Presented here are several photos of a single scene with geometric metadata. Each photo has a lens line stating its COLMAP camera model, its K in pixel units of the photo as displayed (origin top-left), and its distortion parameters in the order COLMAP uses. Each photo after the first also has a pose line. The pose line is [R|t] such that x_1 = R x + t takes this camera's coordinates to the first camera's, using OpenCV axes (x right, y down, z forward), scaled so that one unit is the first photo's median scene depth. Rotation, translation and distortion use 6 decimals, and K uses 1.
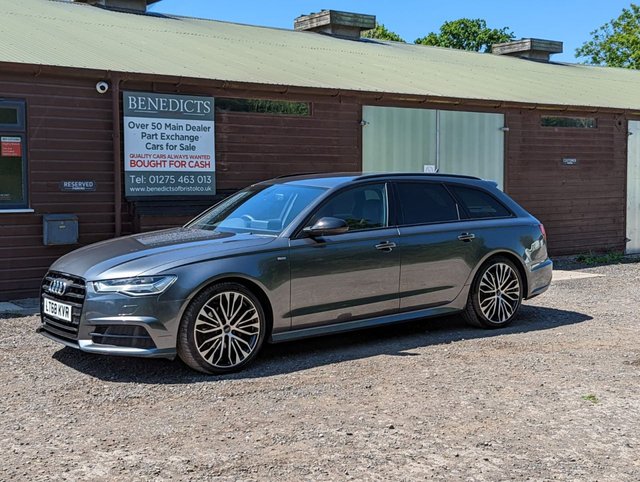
lens RADIAL K [[940.2, 0, 320.0], [0, 940.2, 241.0], [0, 0, 1]] dist [0.152976, -0.656960]
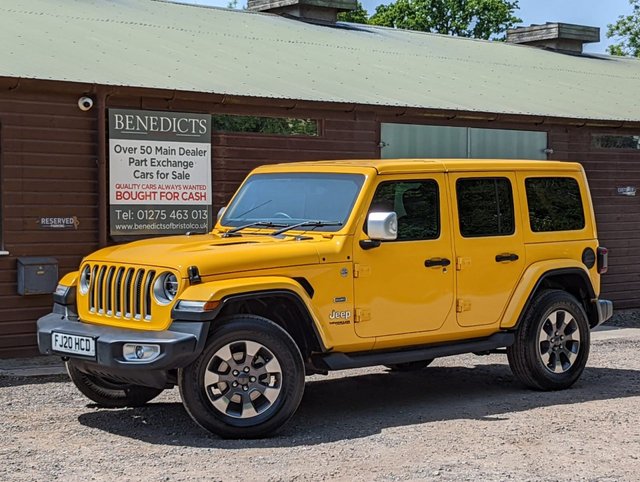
lens RADIAL K [[1405.8, 0, 335.4], [0, 1405.8, 257.0], [0, 0, 1]] dist [0.181368, -0.961425]
pose [[0.996877, -0.001072, 0.078966, -0.103647], [0.003520, 0.999517, -0.030869, 0.009639], [-0.078895, 0.031050, 0.996399, -0.227541]]
